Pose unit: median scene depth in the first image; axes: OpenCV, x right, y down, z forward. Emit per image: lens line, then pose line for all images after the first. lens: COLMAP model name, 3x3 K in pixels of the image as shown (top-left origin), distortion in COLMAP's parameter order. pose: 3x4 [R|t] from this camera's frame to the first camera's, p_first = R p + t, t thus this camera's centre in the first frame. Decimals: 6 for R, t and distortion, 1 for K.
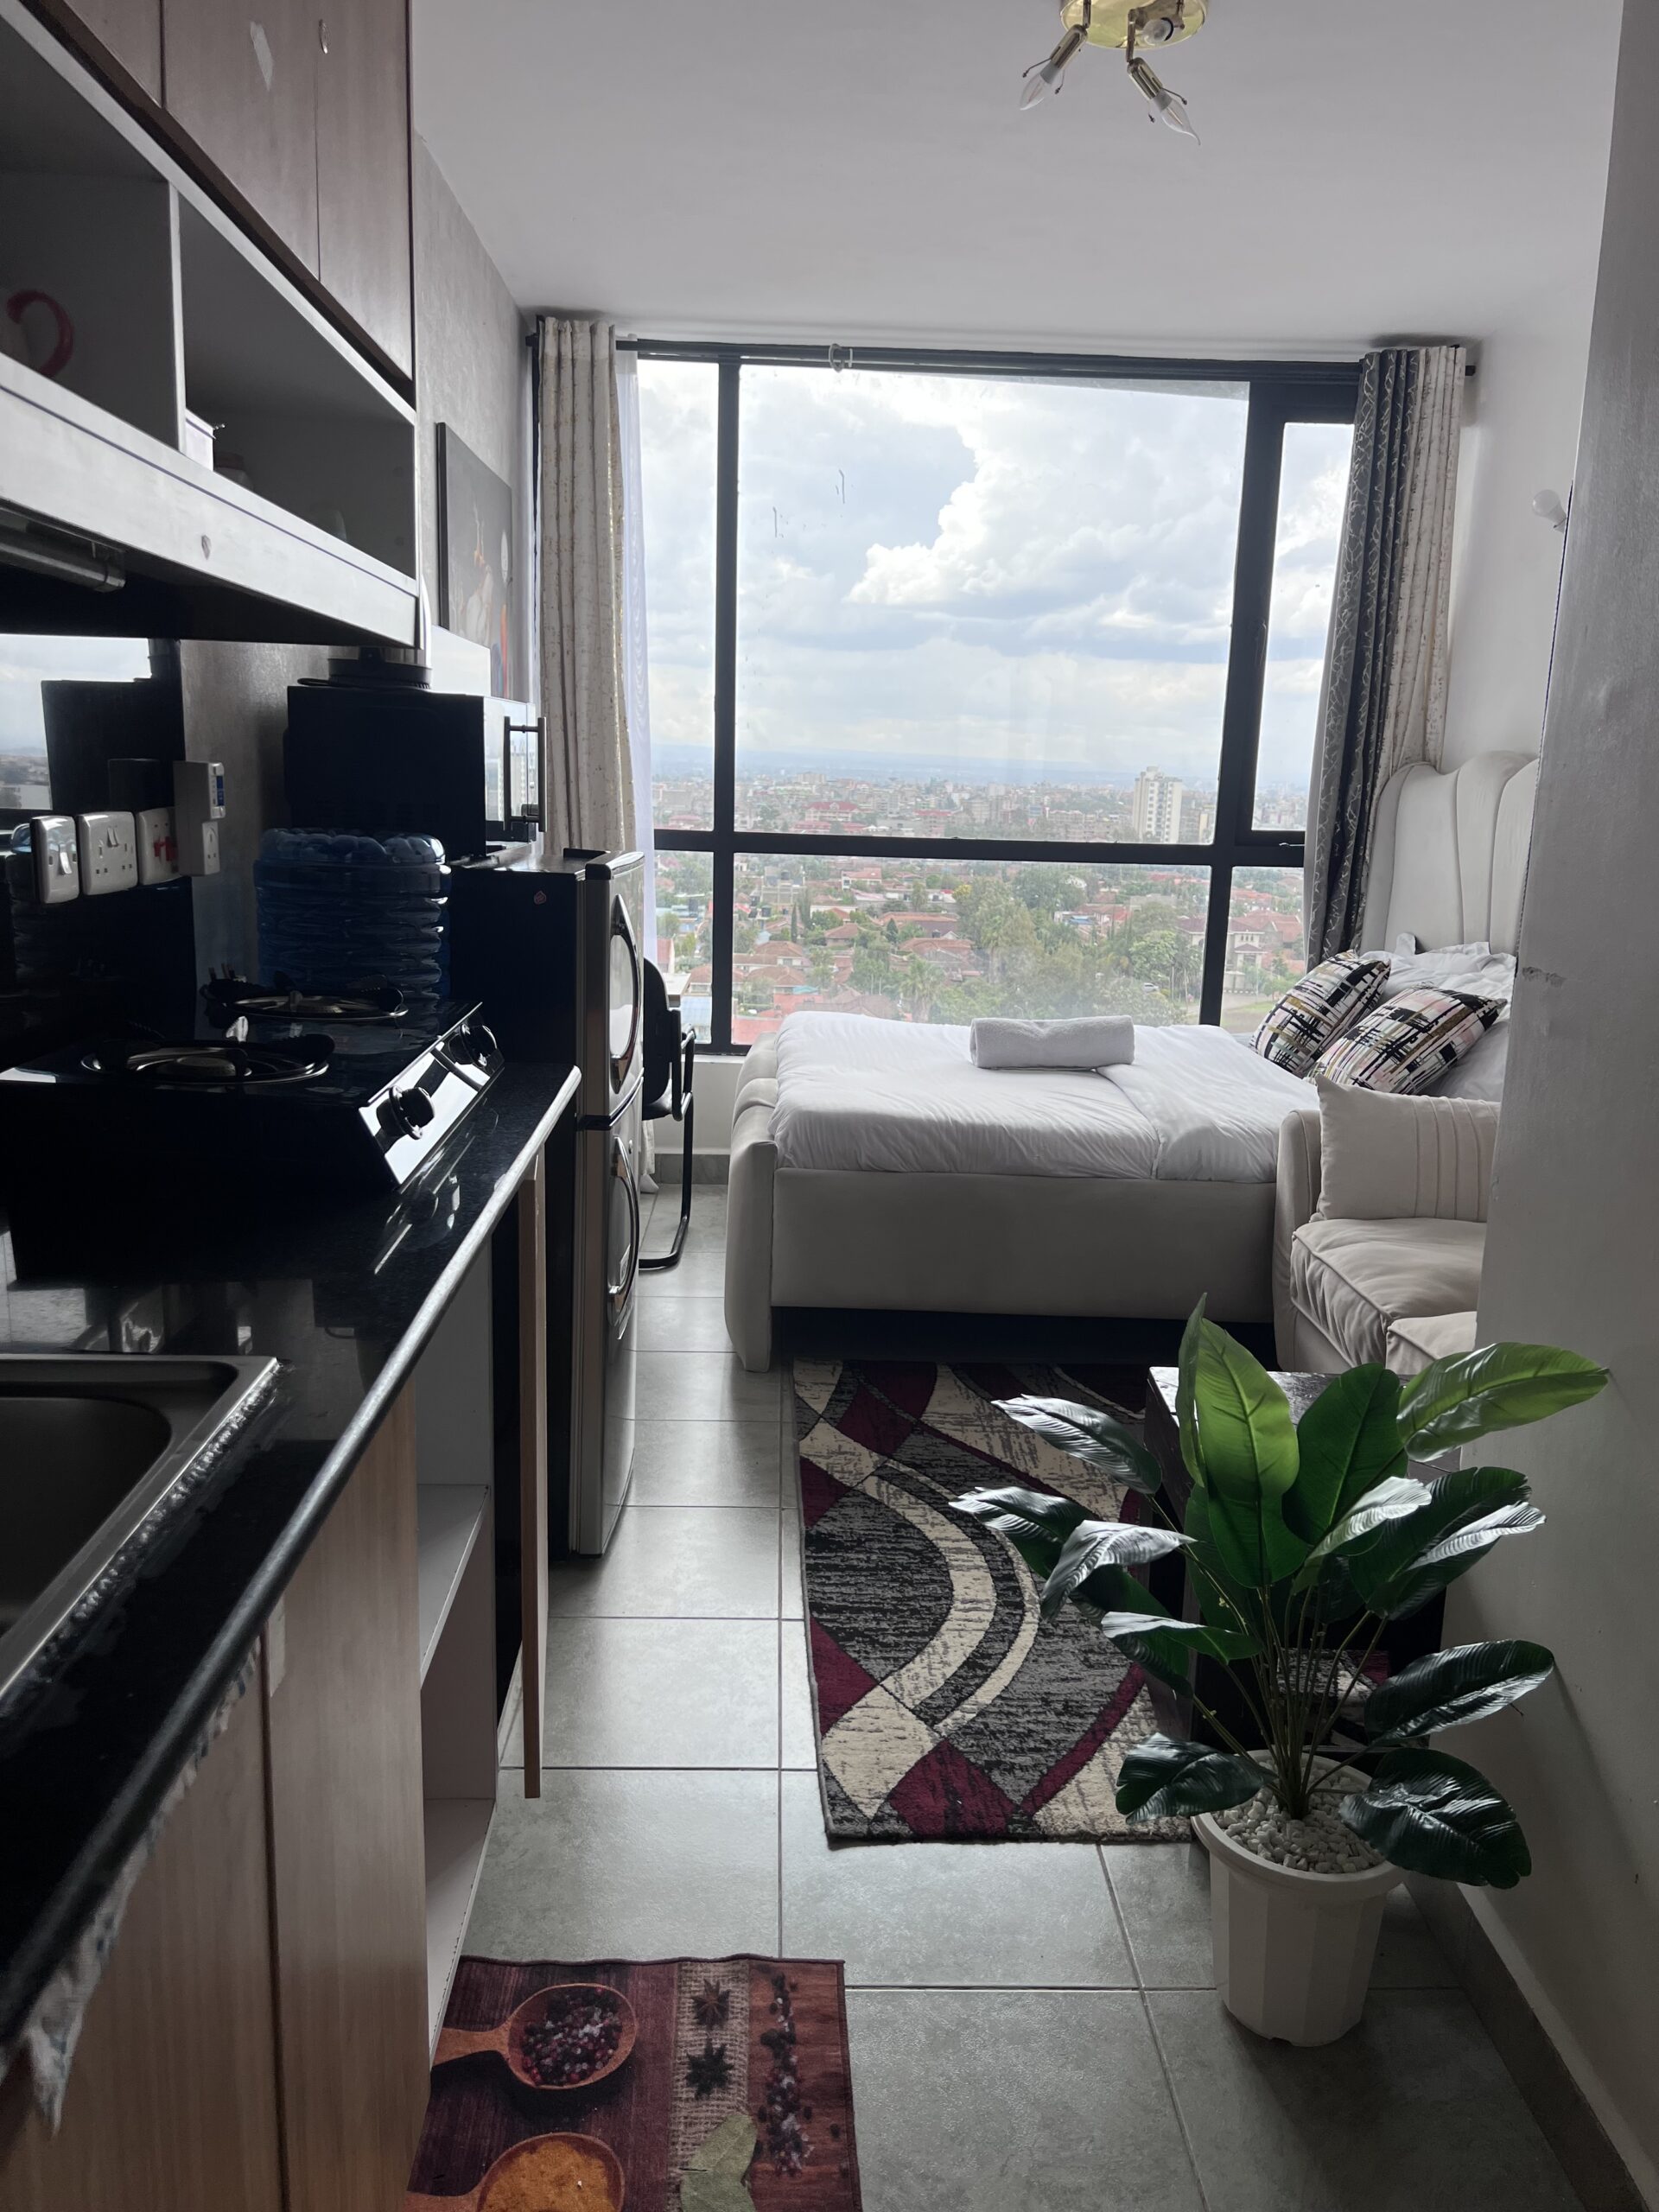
lens RADIAL K [[1651.0, 0, 849.6], [0, 1651.0, 1108.7], [0, 0, 1]] dist [0.081101, -0.103948]
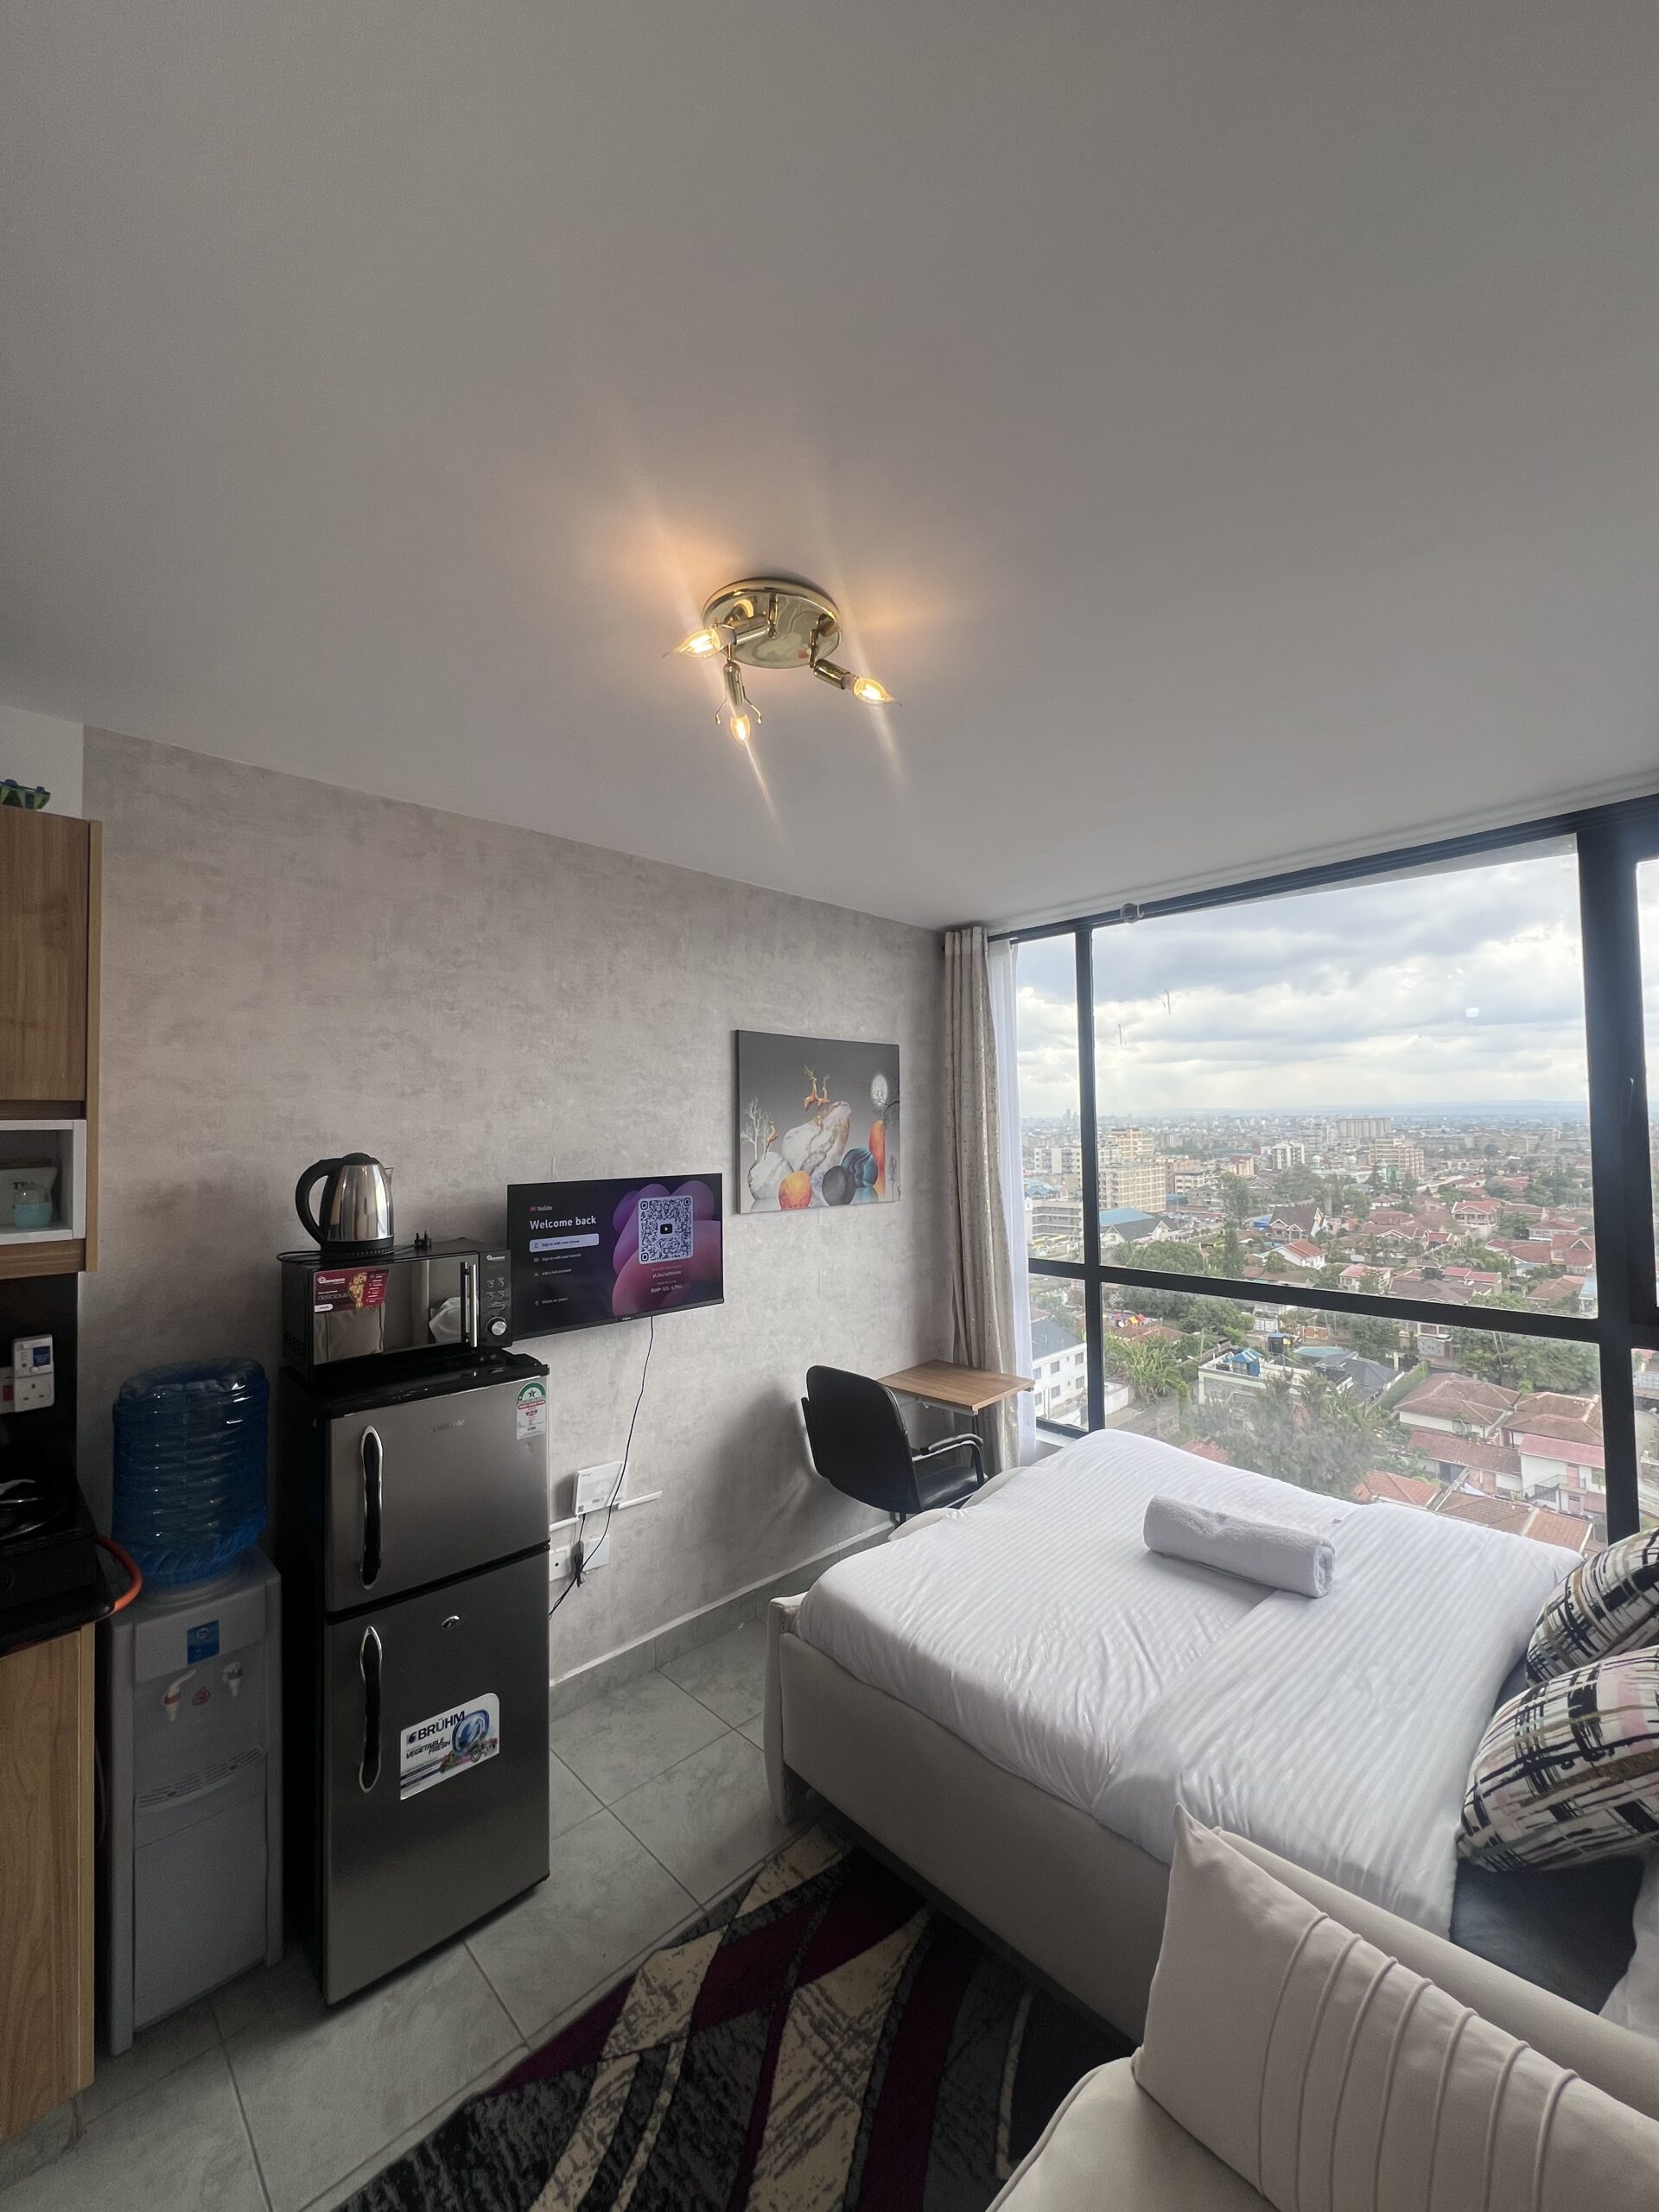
lens RADIAL K [[882.7, 0, 840.0], [0, 882.7, 1102.0], [0, 0, 1]] dist [-0.000494, -0.000366]
pose [[0.670456, -0.065732, -0.739031, 0.478019], [-0.110550, 0.976099, -0.187109, -0.221181], [0.733667, 0.207148, 0.647165, 0.607098]]
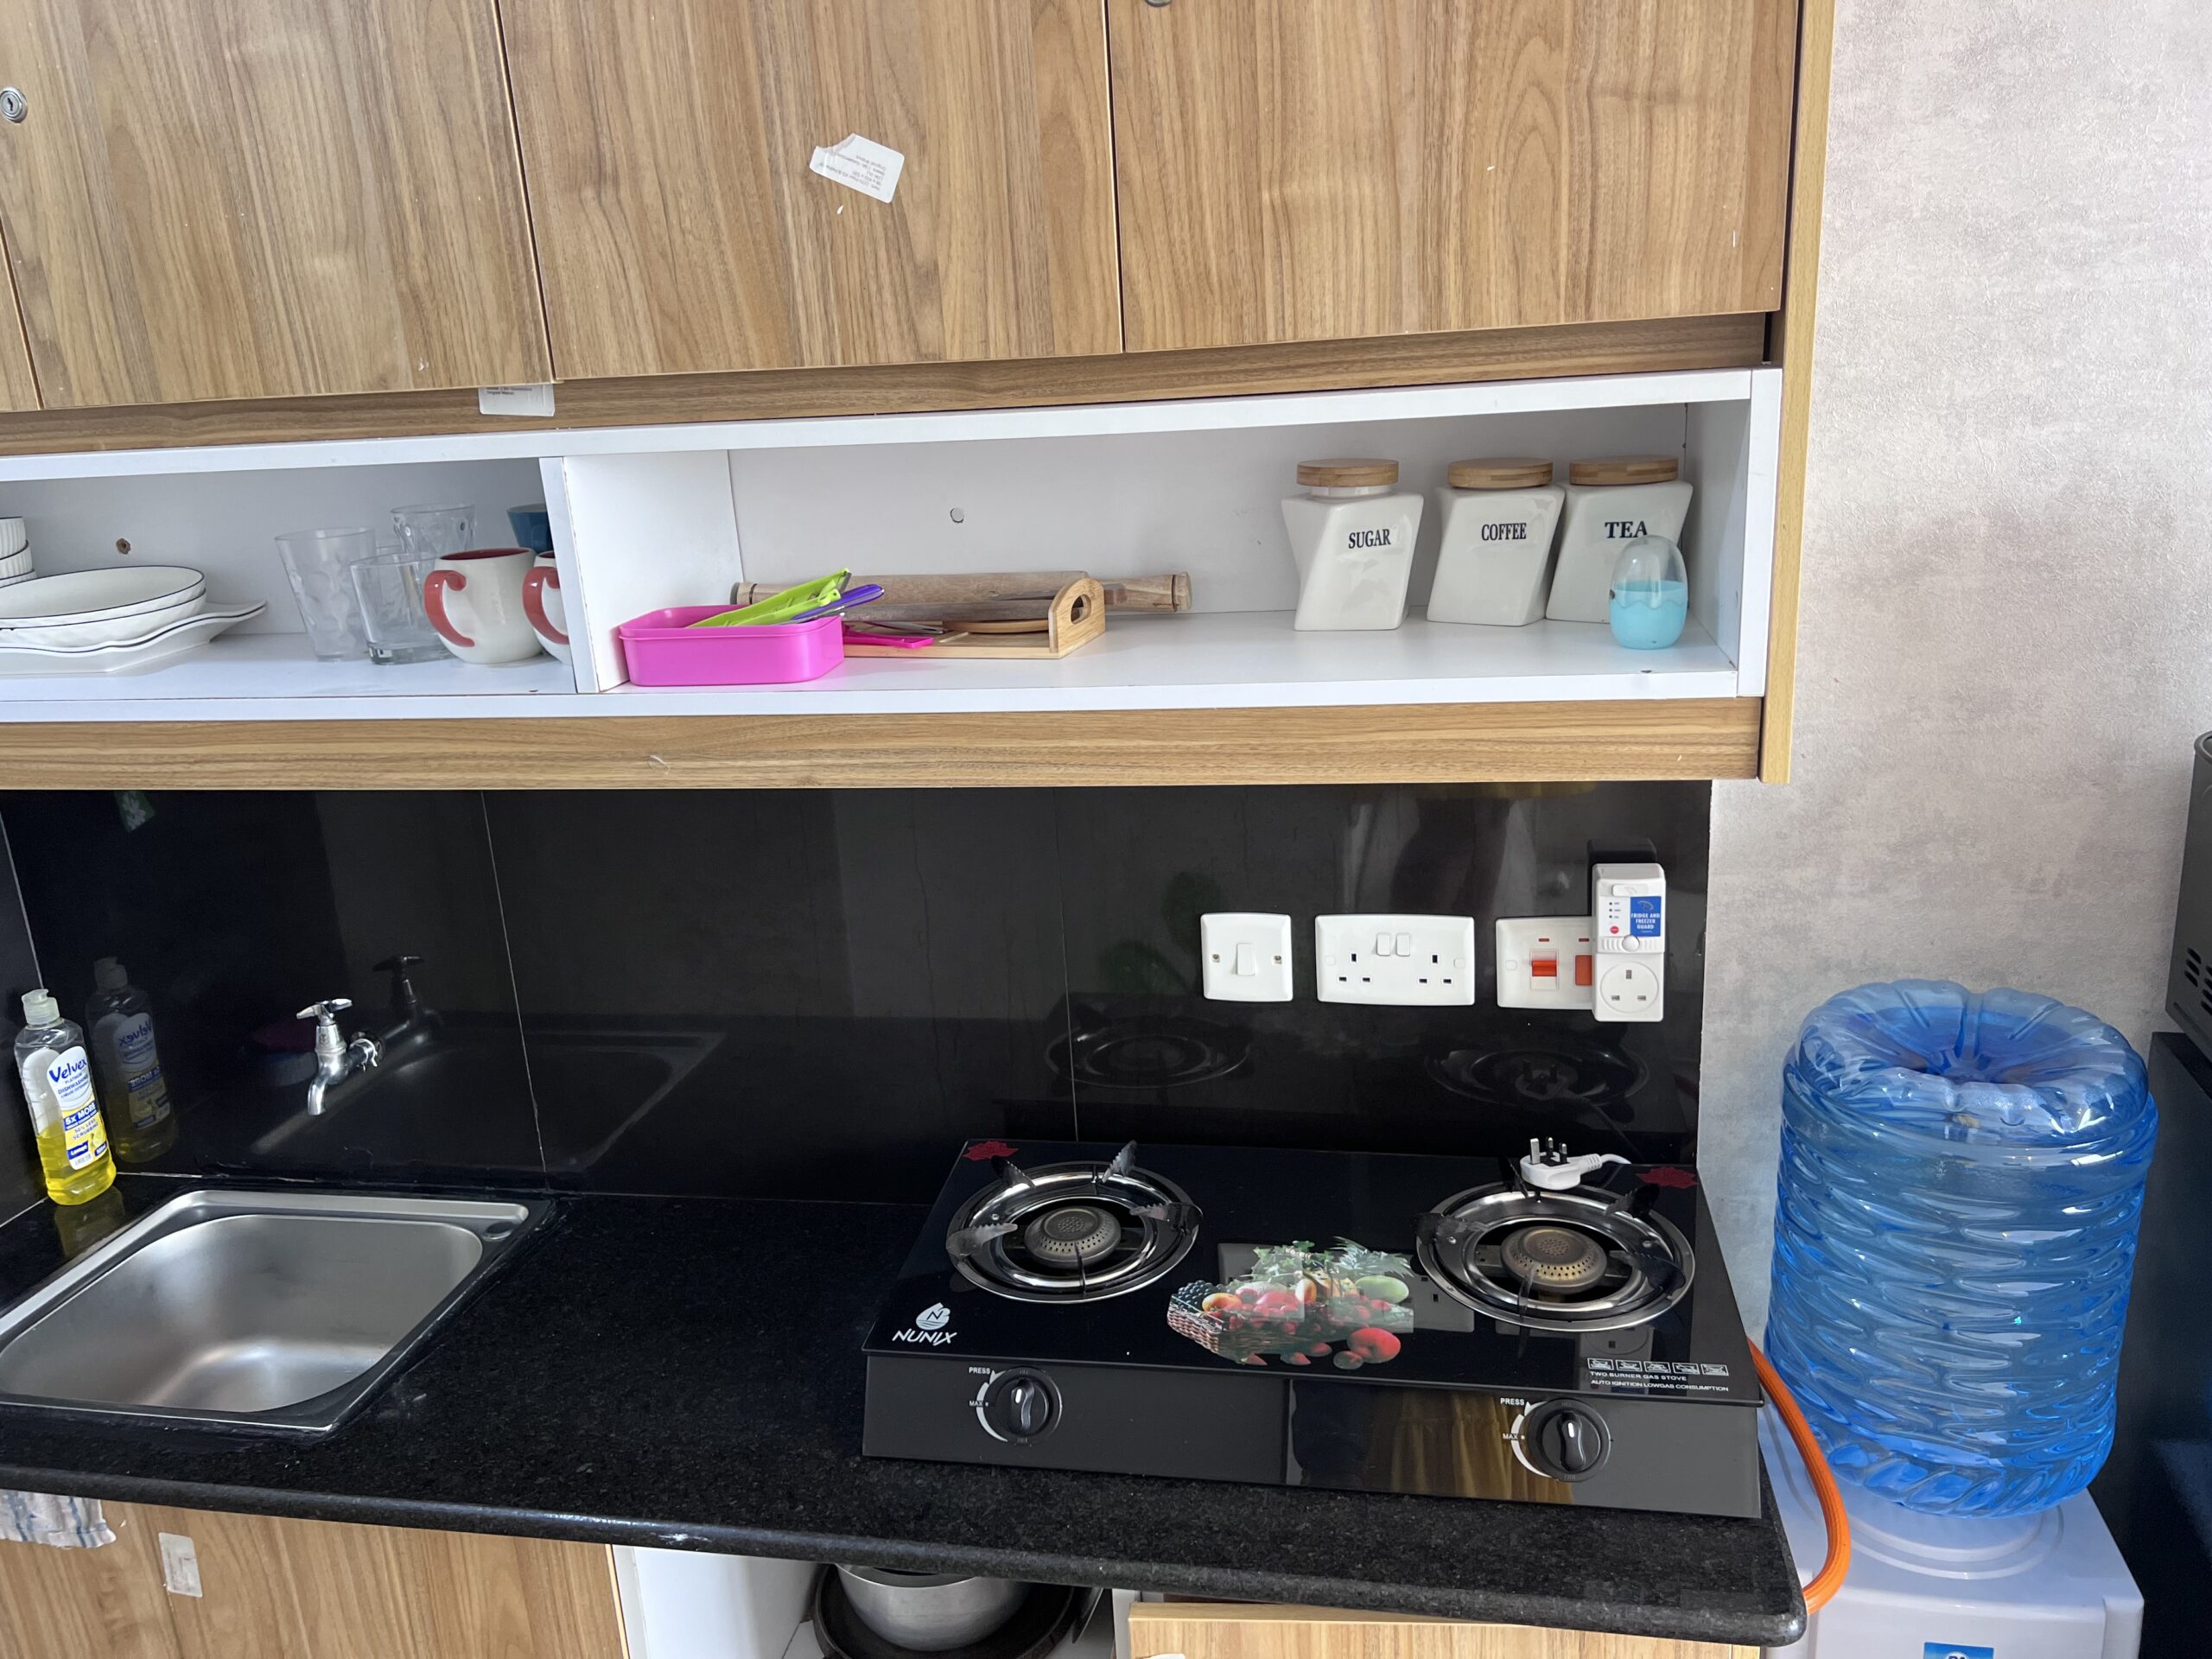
lens RADIAL K [[1651.0, 0, 1106.0], [0, 1651.0, 829.5], [0, 0, 1]] dist [0.081101, -0.103948]
pose [[-0.247456, 0.260195, -0.933308, 0.197724], [-0.142440, 0.943031, 0.300672, -0.251819], [0.958372, 0.207344, -0.196296, 0.574795]]
